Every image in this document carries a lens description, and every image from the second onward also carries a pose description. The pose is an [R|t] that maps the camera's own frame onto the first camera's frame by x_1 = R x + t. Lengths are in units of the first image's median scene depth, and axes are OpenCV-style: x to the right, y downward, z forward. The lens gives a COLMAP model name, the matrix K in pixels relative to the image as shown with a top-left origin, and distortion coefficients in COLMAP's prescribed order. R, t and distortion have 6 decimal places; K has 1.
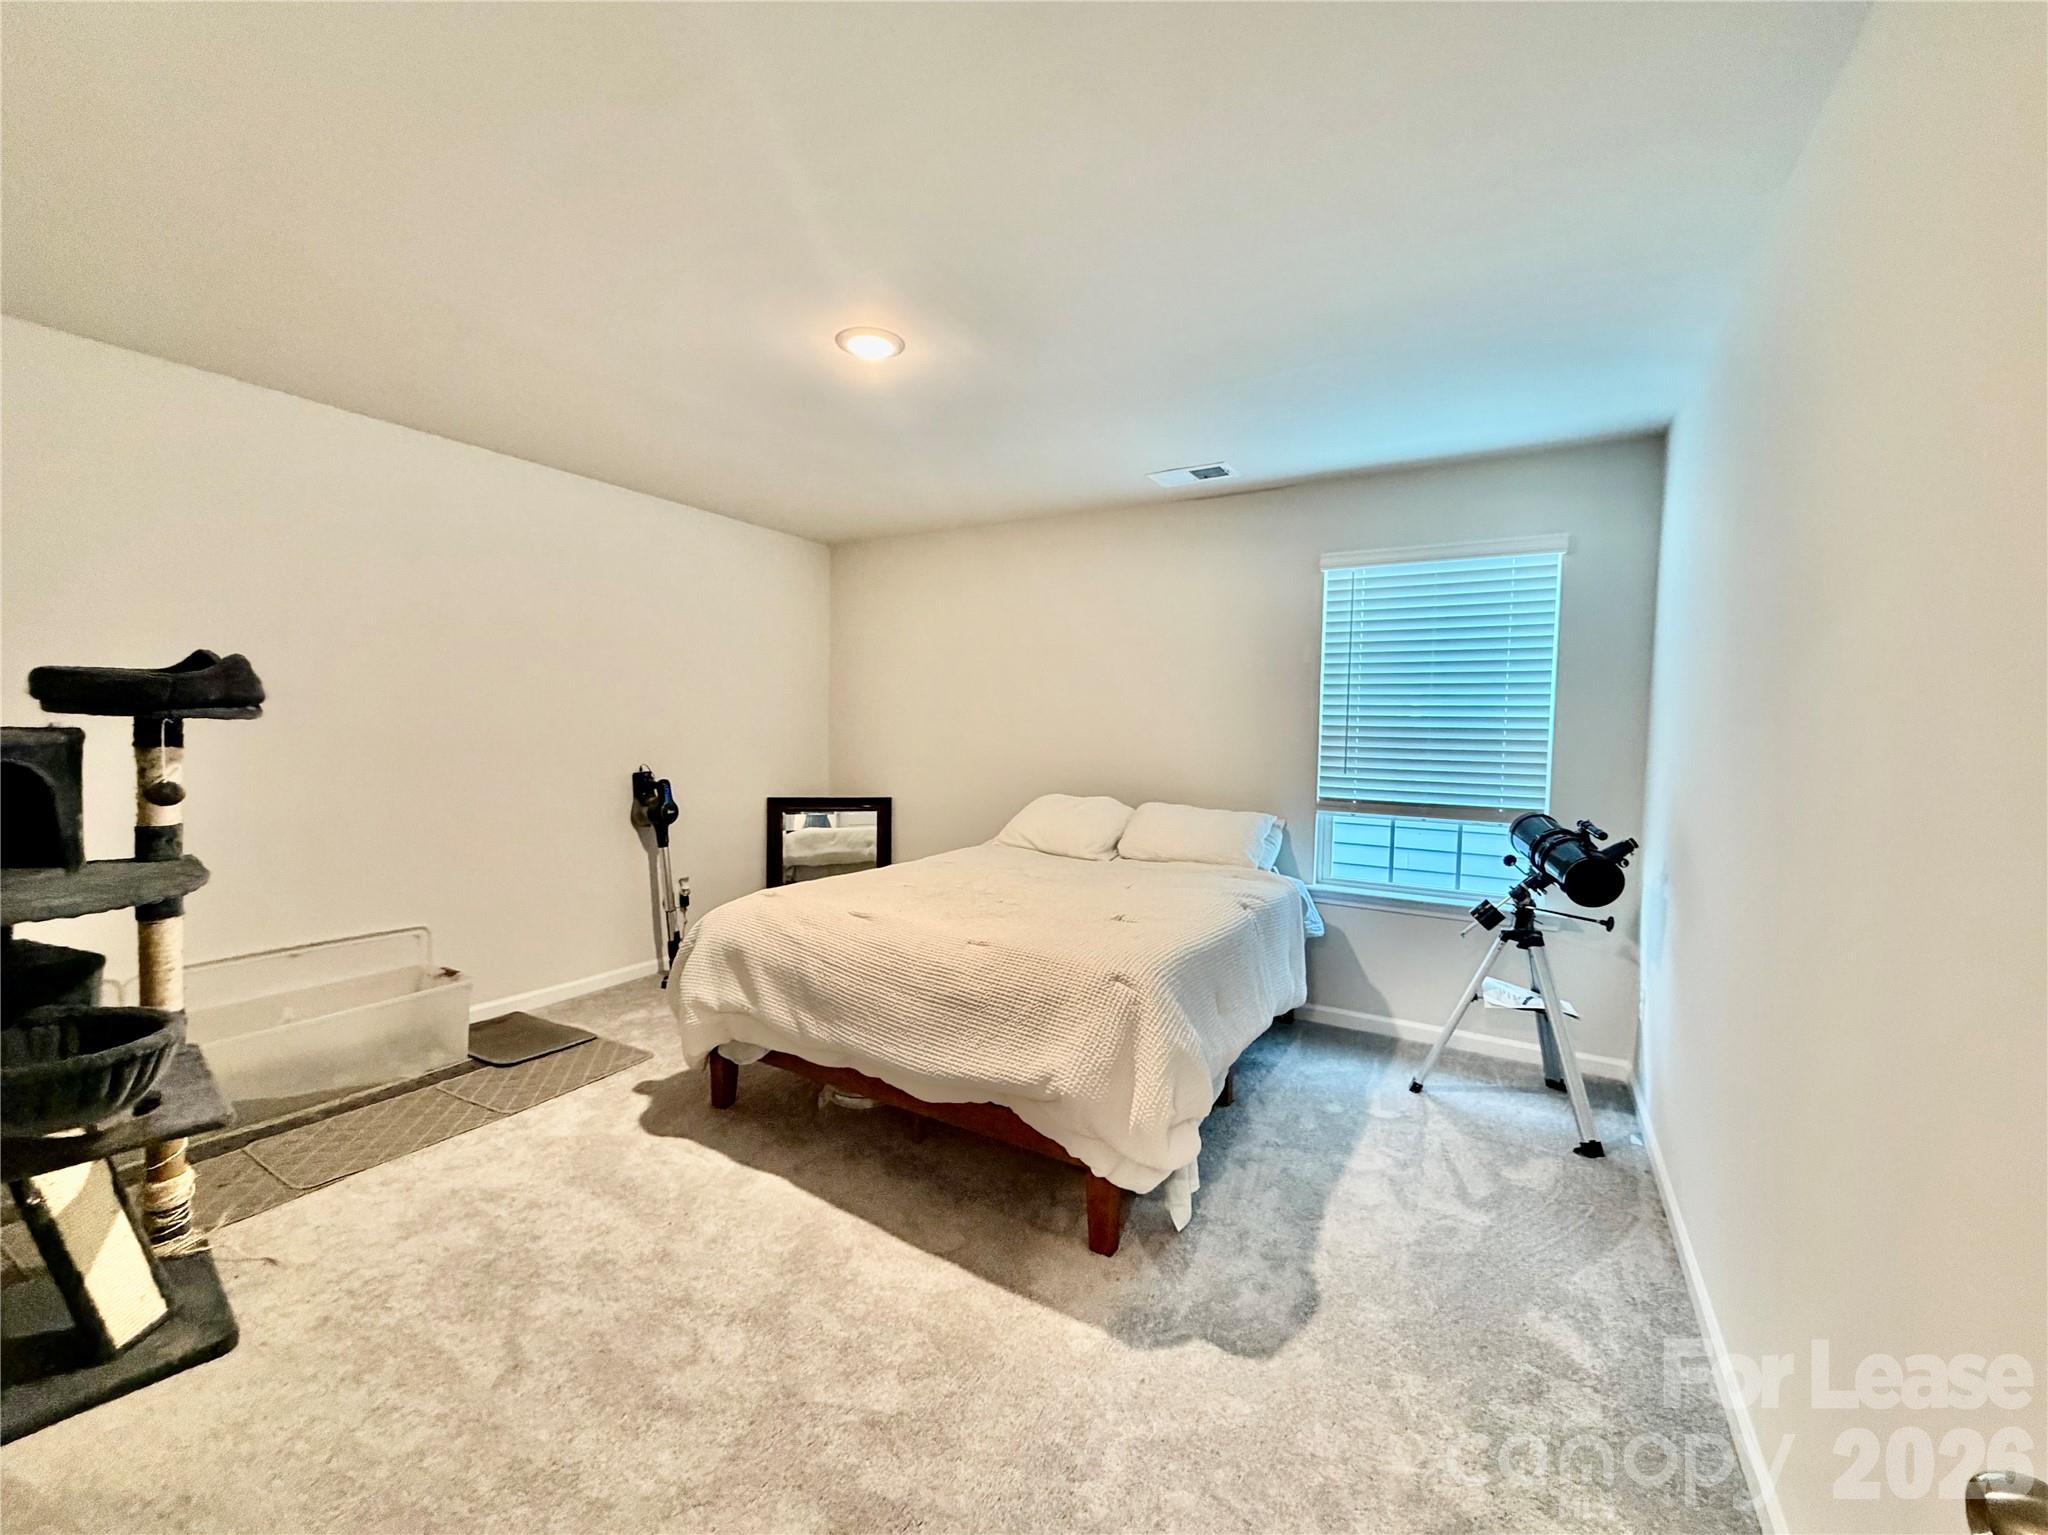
lens RADIAL K [[816.7, 0, 1017.3], [0, 816.7, 768.8], [0, 0, 1]] dist [0.001099, -0.000203]
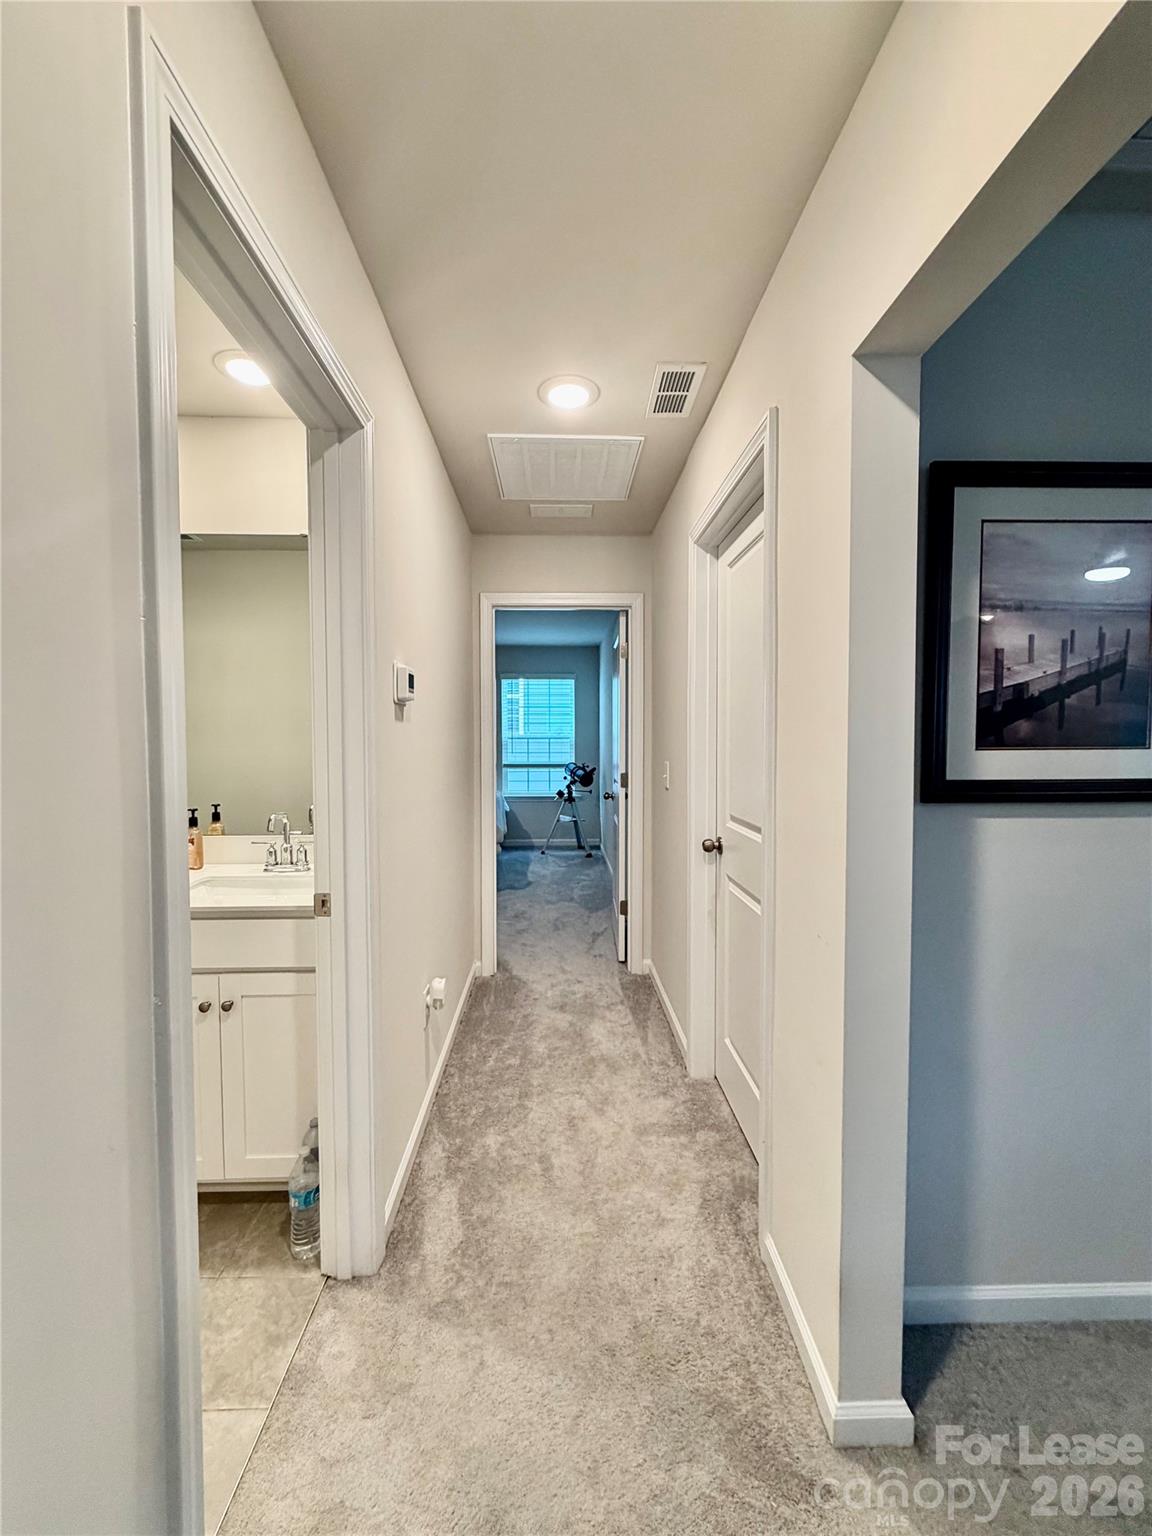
lens RADIAL K [[612.5, 0, 574.9], [0, 612.5, 761.8], [0, 0, 1]] dist [0.001099, -0.000203]
pose [[0.835938, -0.042236, 0.547196, -0.702356], [0.046118, 0.998914, 0.006650, 0.037101], [-0.546883, 0.019677, 0.836978, -1.070396]]
